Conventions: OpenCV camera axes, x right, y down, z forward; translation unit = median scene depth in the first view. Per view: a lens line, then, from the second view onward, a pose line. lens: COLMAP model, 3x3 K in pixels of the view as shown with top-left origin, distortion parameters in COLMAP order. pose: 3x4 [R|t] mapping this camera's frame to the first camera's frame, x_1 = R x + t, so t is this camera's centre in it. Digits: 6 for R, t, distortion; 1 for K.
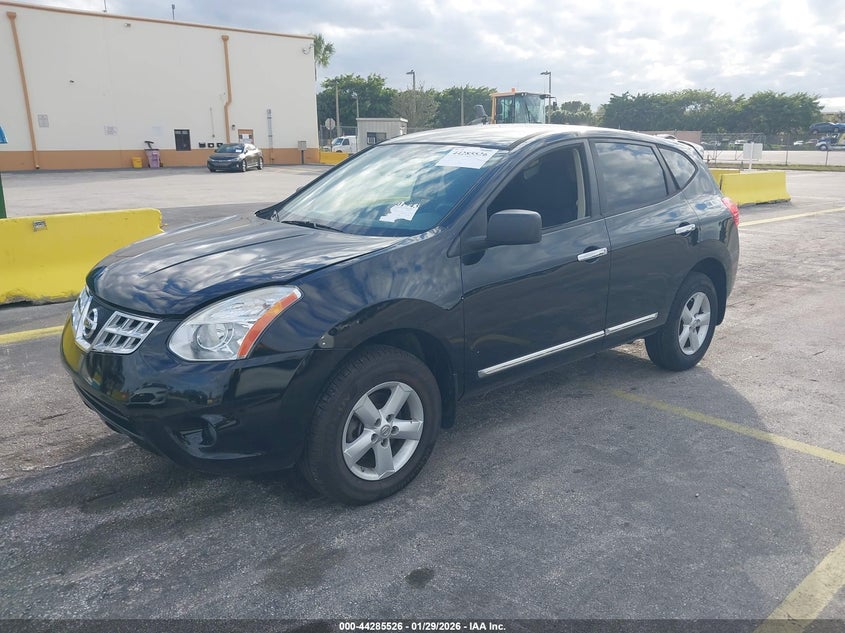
lens RADIAL K [[661.5, 0, 422.5], [0, 661.5, 316.5], [0, 0, 1]] dist [0.007110, 0.003768]
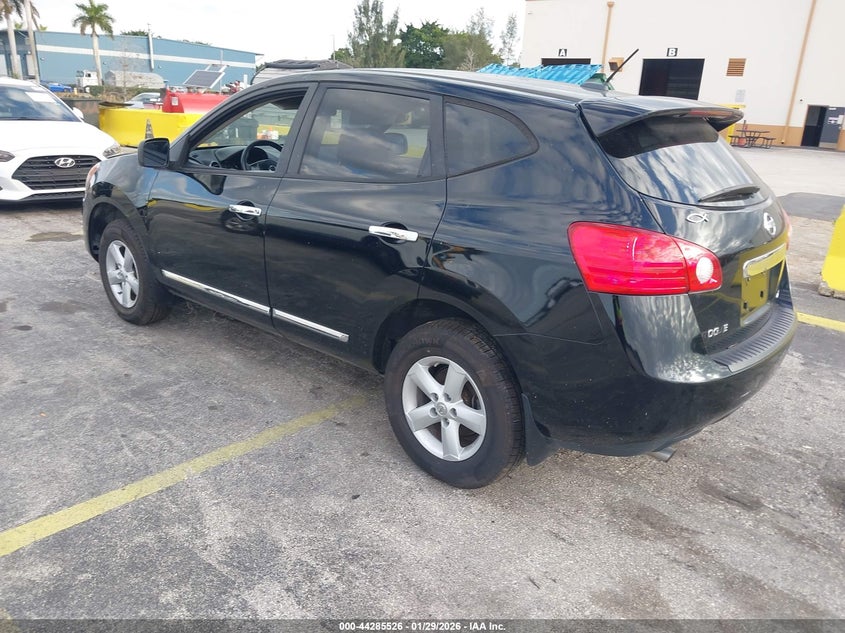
lens RADIAL K [[661.5, 0, 422.5], [0, 661.5, 316.5], [0, 0, 1]] dist [0.007110, 0.003768]
pose [[0.159177, 0.311715, -0.936748, 1.248151], [-0.328620, 0.911467, 0.247461, -0.273112], [0.930952, 0.268444, 0.247521, 1.104802]]
